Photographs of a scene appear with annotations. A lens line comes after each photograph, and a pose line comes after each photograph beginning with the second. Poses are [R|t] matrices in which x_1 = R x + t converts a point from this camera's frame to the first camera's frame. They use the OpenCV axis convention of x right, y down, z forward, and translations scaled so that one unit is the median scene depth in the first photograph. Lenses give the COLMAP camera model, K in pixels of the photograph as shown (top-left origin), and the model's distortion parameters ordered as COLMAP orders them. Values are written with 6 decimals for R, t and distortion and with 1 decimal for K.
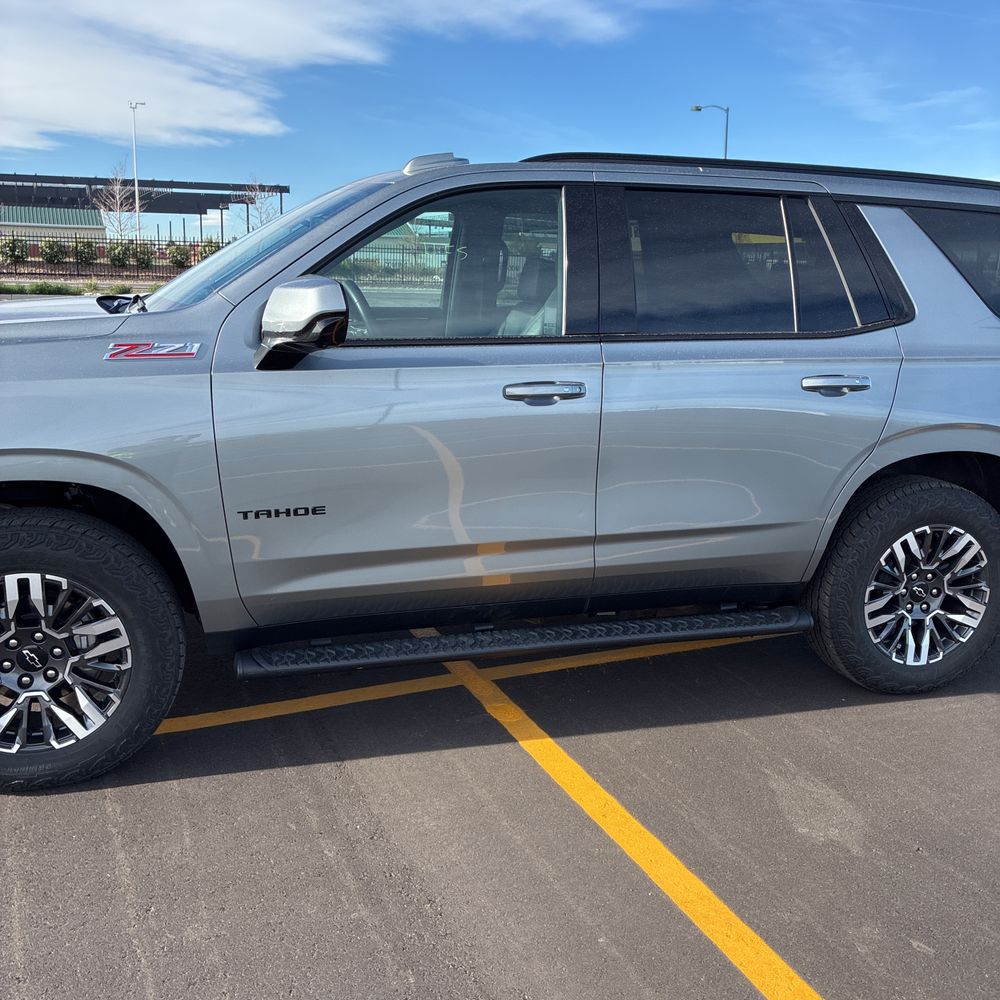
lens RADIAL K [[1024.5, 0, 488.1], [0, 1024.5, 502.1], [0, 0, 1]] dist [0.023142, -0.008380]
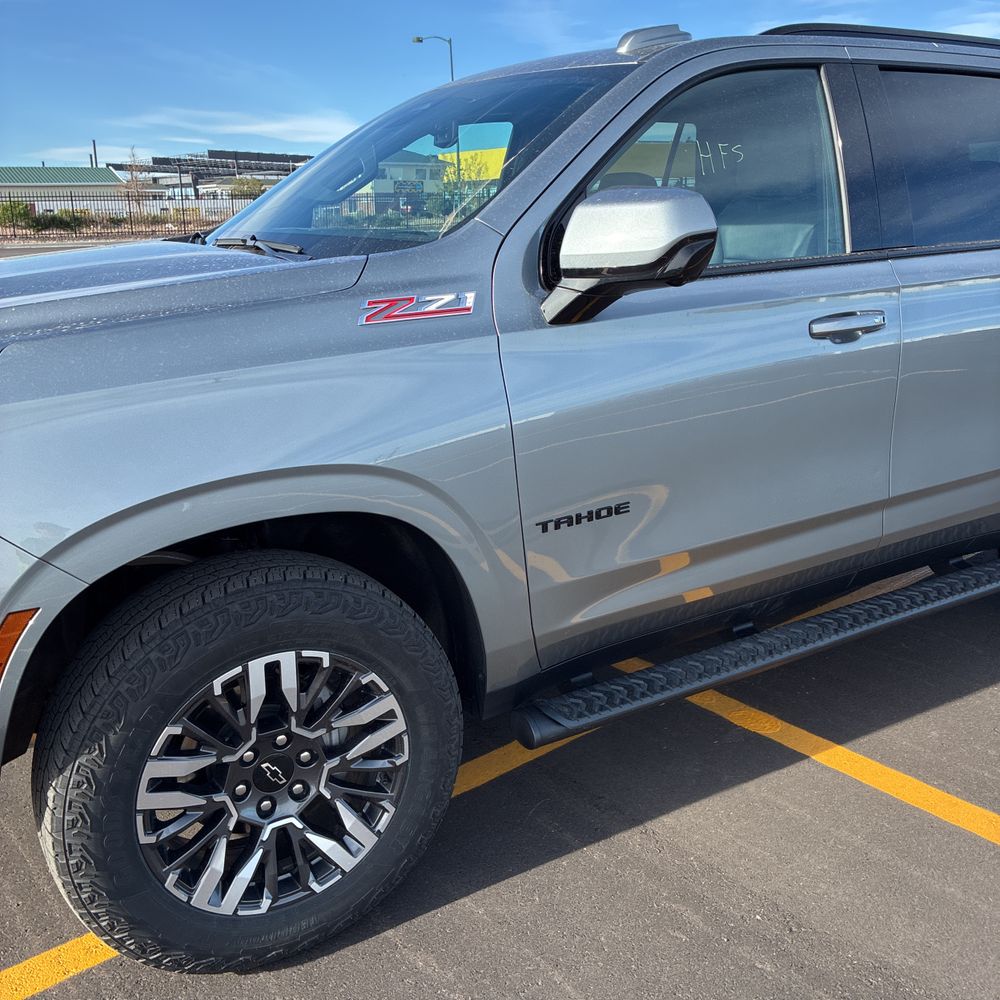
lens RADIAL K [[1023.8, 0, 493.2], [0, 1023.8, 500.7], [0, 0, 1]] dist [0.031298, -0.016274]
pose [[0.963583, -0.114938, 0.241449, -0.441825], [0.102020, 0.992631, 0.065382, -0.056540], [-0.247185, -0.038369, 0.968208, 0.307638]]
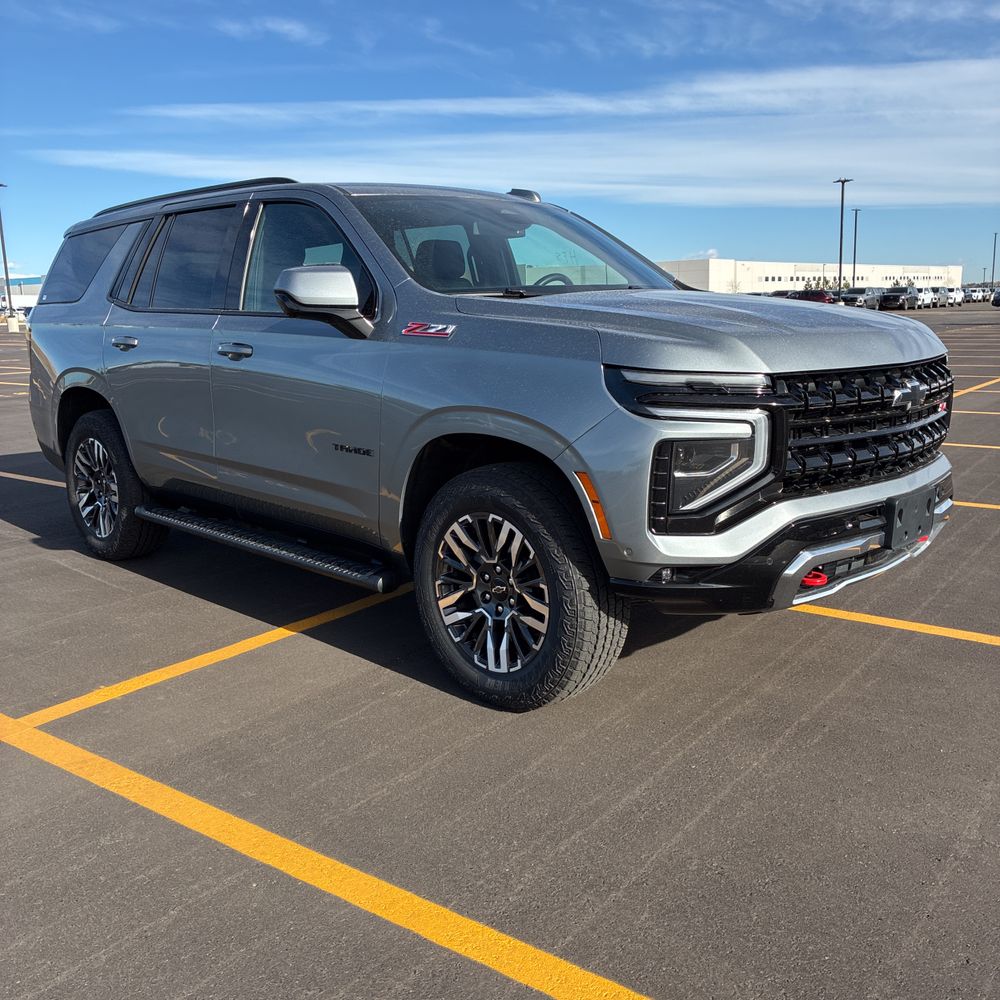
lens RADIAL K [[1017.7, 0, 500.0], [0, 1017.7, 500.0], [0, 0, 1]] dist [0.042710, -0.029754]
pose [[0.420618, 0.545560, -0.724876, 0.337945], [-0.481298, 0.811473, 0.331456, -0.312062], [0.769047, 0.209465, 0.603897, 0.276998]]
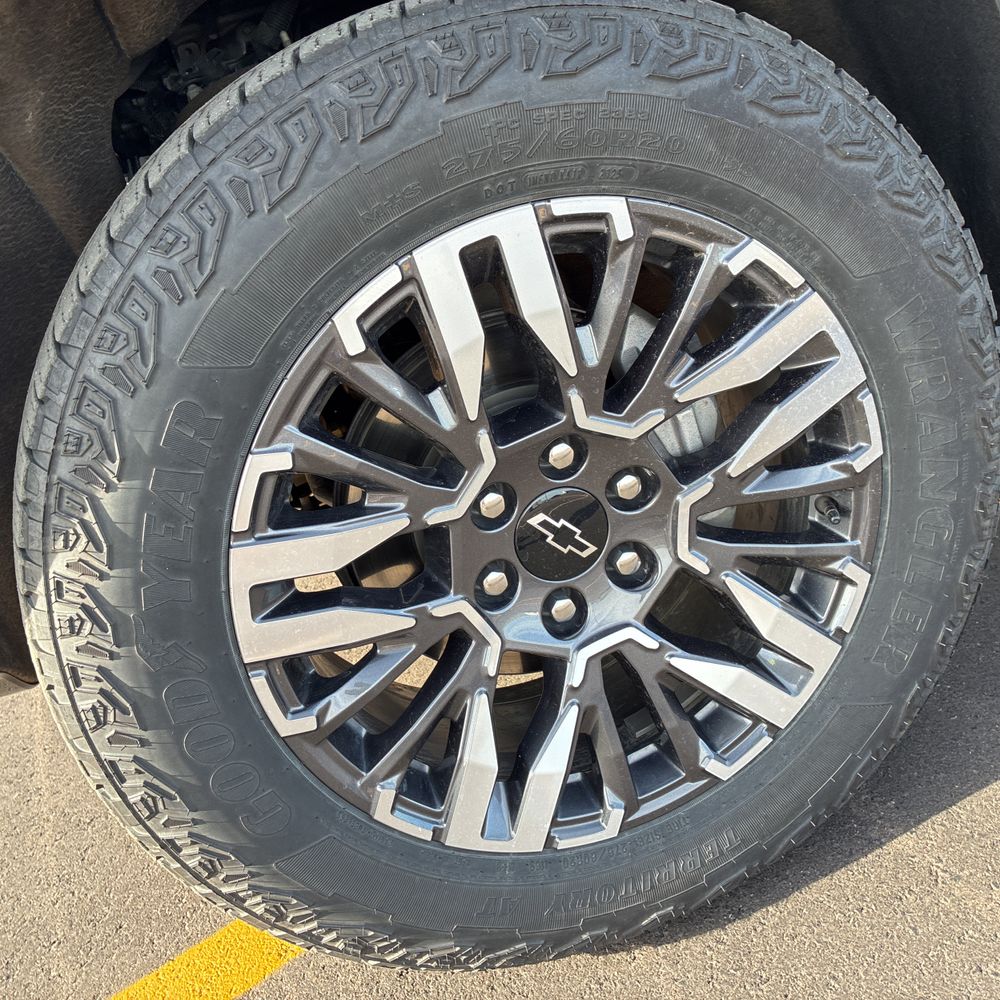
lens RADIAL K [[1023.8, 0, 493.2], [0, 1023.8, 500.7], [0, 0, 1]] dist [0.031298, -0.016274]
pose [[0.936912, -0.329645, -0.116322, -0.420254], [0.346200, 0.921079, 0.178212, 0.084410], [0.048395, -0.207239, 0.977092, 0.713367]]
